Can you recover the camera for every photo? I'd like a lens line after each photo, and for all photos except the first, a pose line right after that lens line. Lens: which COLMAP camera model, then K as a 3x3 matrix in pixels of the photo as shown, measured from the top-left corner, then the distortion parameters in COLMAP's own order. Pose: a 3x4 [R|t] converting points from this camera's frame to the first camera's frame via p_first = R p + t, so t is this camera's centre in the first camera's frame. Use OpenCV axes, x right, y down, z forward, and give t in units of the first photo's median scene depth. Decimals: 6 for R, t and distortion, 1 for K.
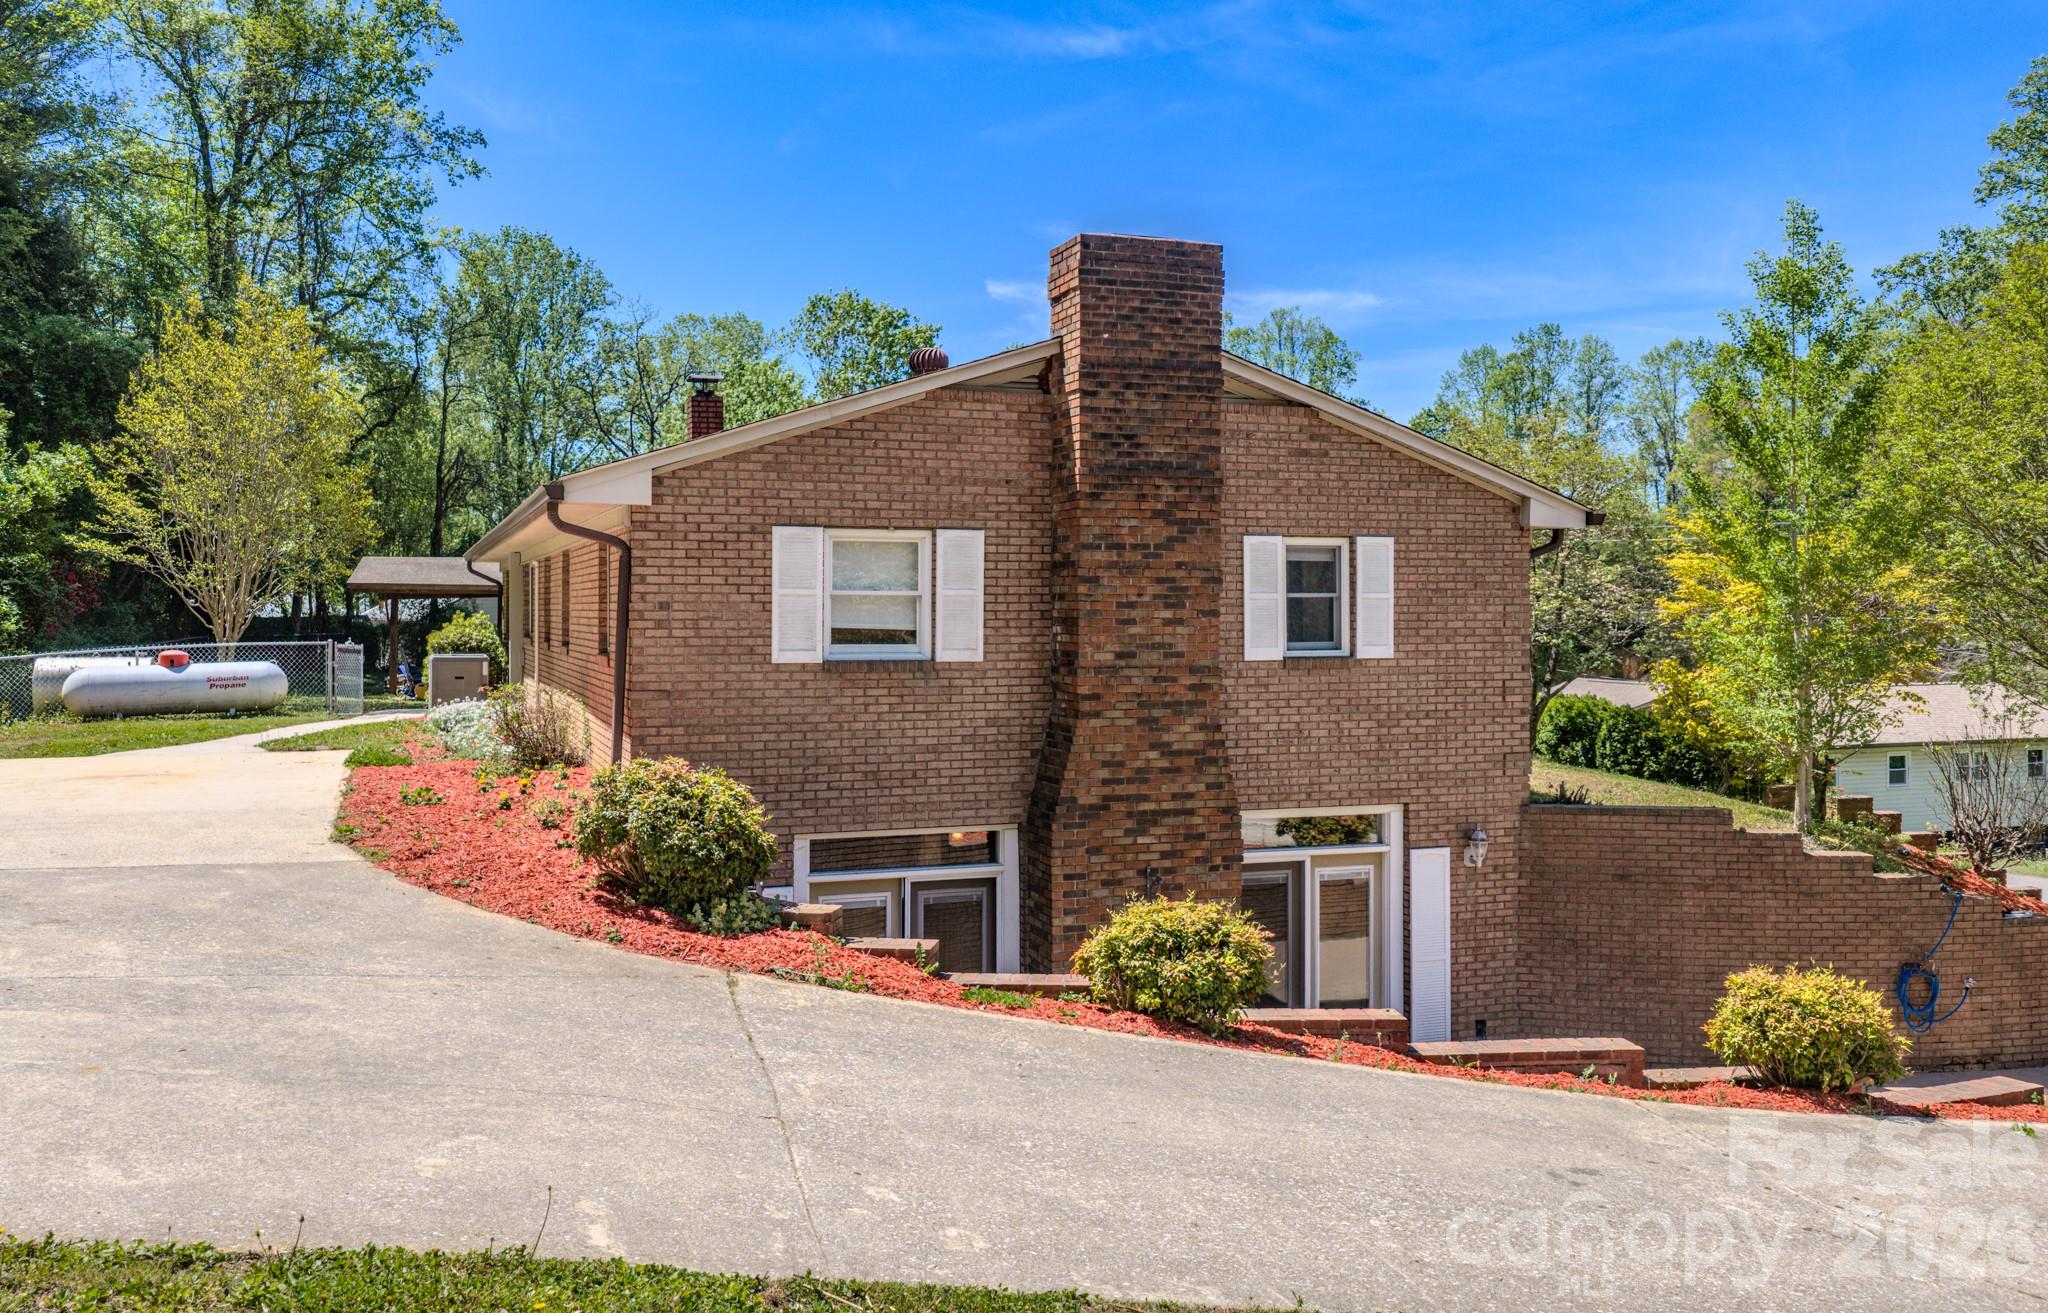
lens RADIAL K [[1784.8, 0, 1100.7], [0, 1784.8, 614.5], [0, 0, 1]] dist [-0.003219, -0.005808]
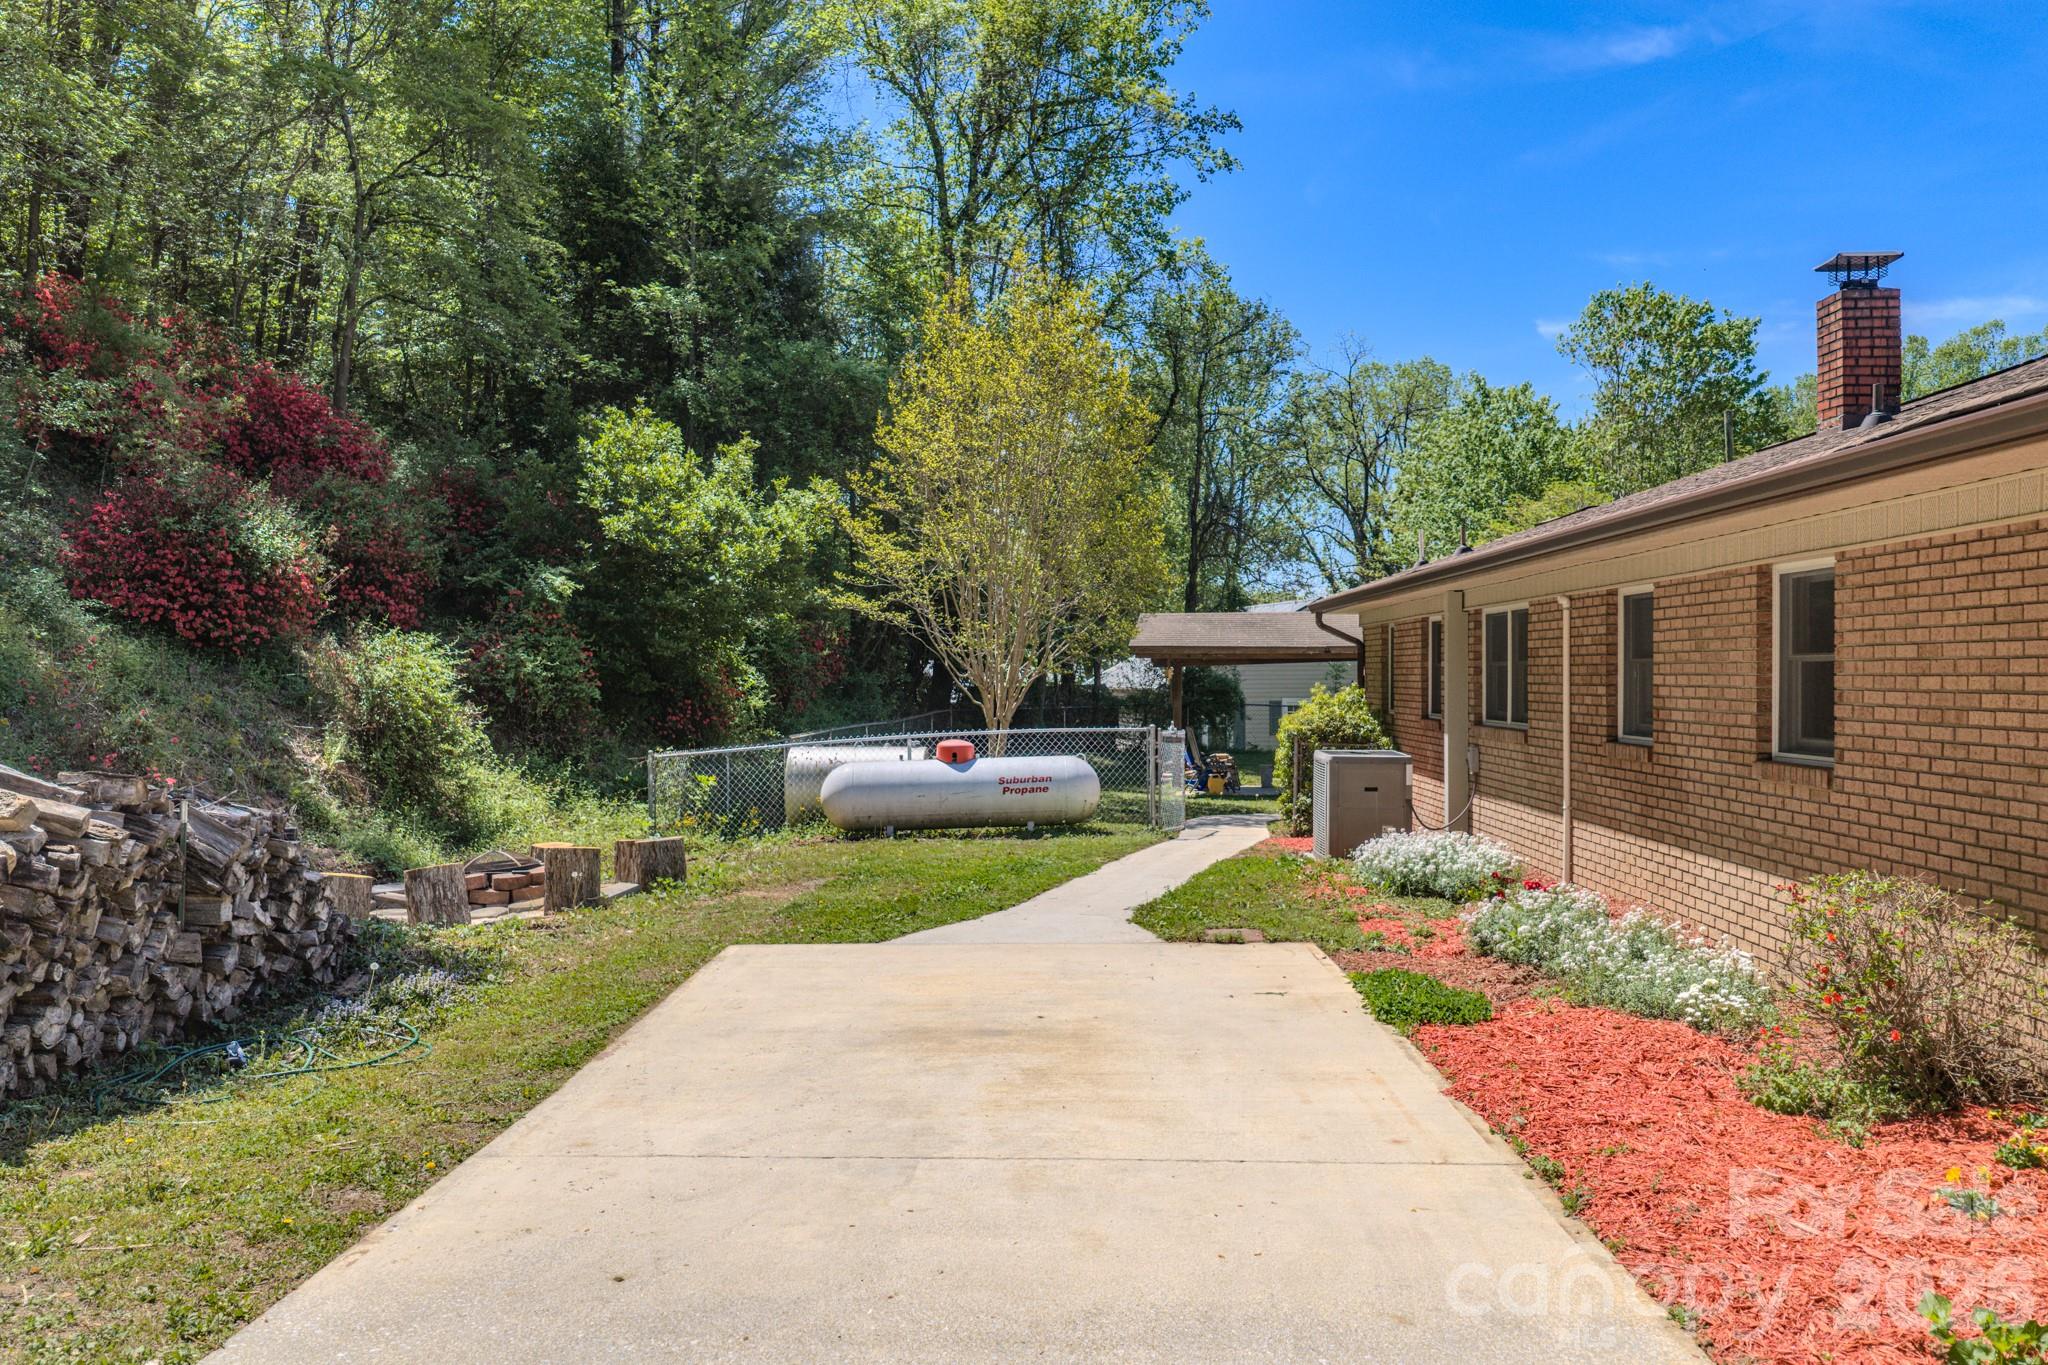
lens RADIAL K [[1779.6, 0, 1024.0], [0, 1779.6, 682.5], [0, 0, 1]] dist [0.003244, 0.000172]
pose [[0.921657, -0.003191, -0.387993, -0.159554], [0.003813, 0.999992, 0.000832, -0.002570], [0.387987, -0.002246, 0.921662, 0.257392]]
